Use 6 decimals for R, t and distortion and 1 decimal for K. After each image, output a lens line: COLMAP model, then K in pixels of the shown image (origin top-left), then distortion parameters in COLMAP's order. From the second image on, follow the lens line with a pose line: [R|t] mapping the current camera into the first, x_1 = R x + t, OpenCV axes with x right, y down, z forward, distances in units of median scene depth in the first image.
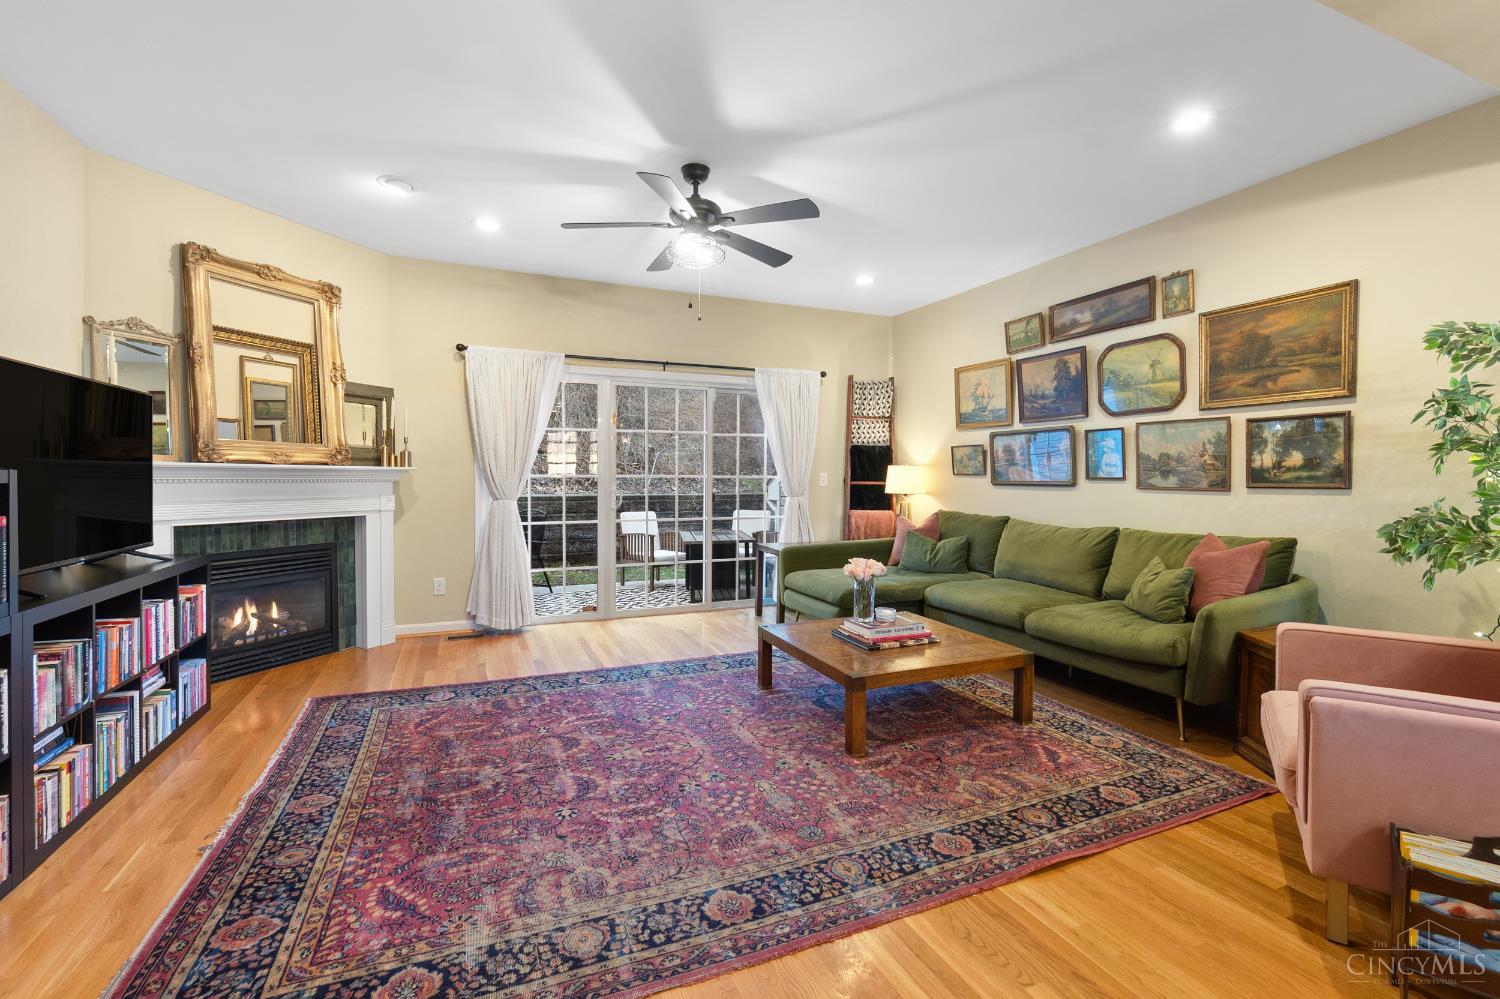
lens RADIAL K [[650.7, 0, 738.1], [0, 650.7, 491.5], [0, 0, 1]] dist [-0.005014, 0.000326]
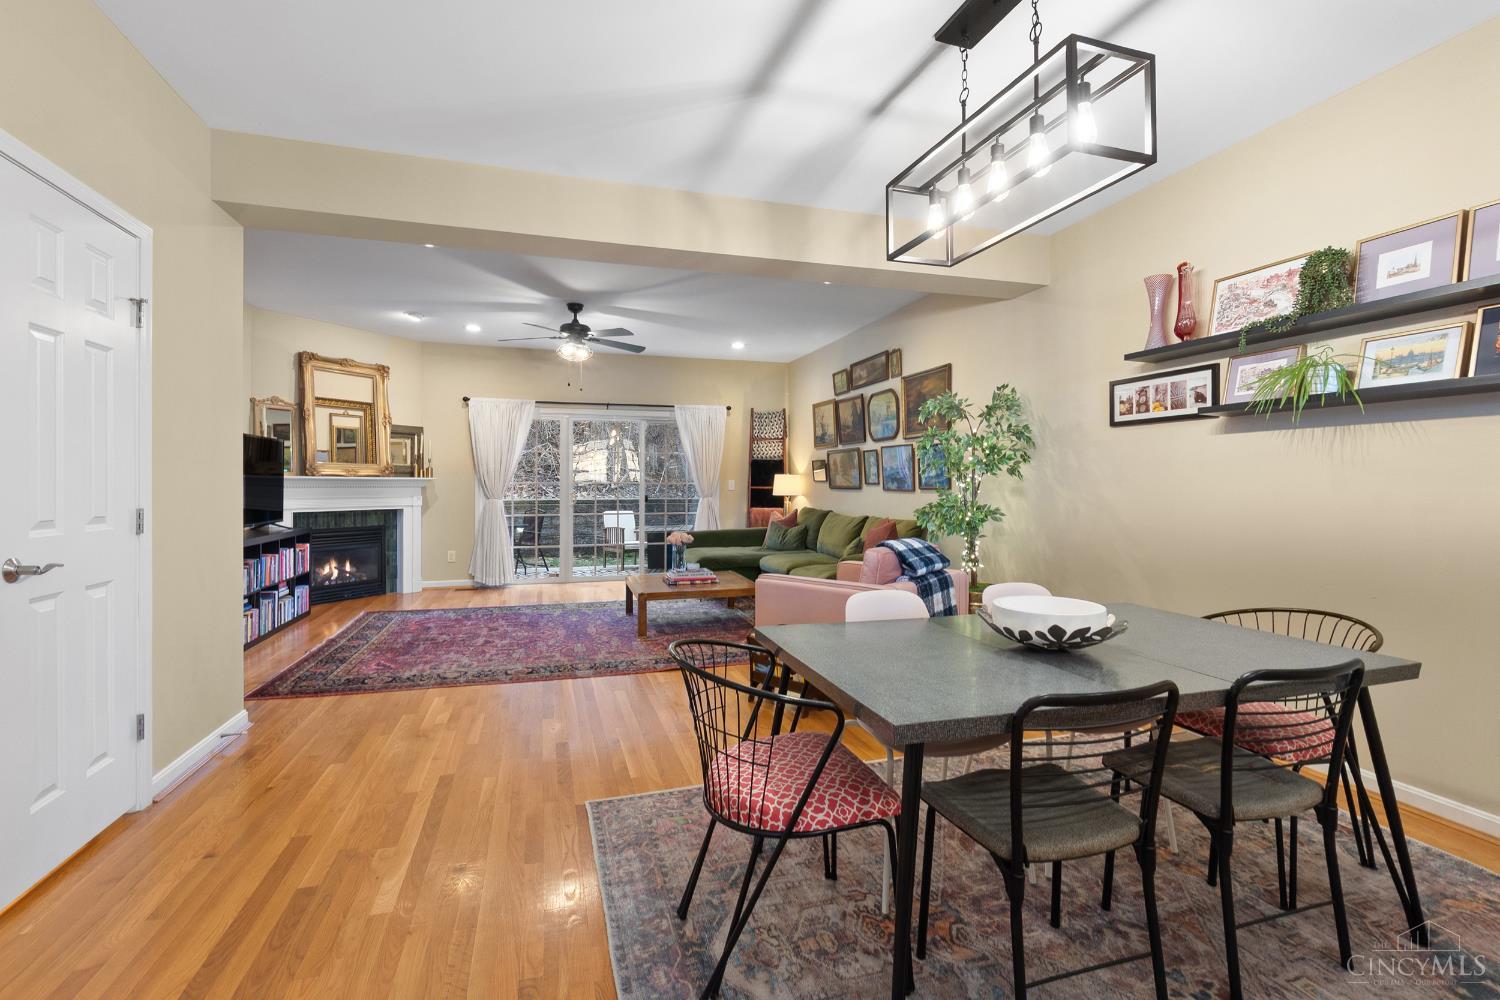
lens RADIAL K [[670.8, 0, 743.5], [0, 670.8, 481.3], [0, 0, 1]] dist [-0.001849, 0.000020]
pose [[0.993808, -0.003614, -0.111055, 0.459956], [0.000707, 0.999656, -0.026206, 0.014891], [0.111111, 0.025966, 0.993469, -0.566089]]
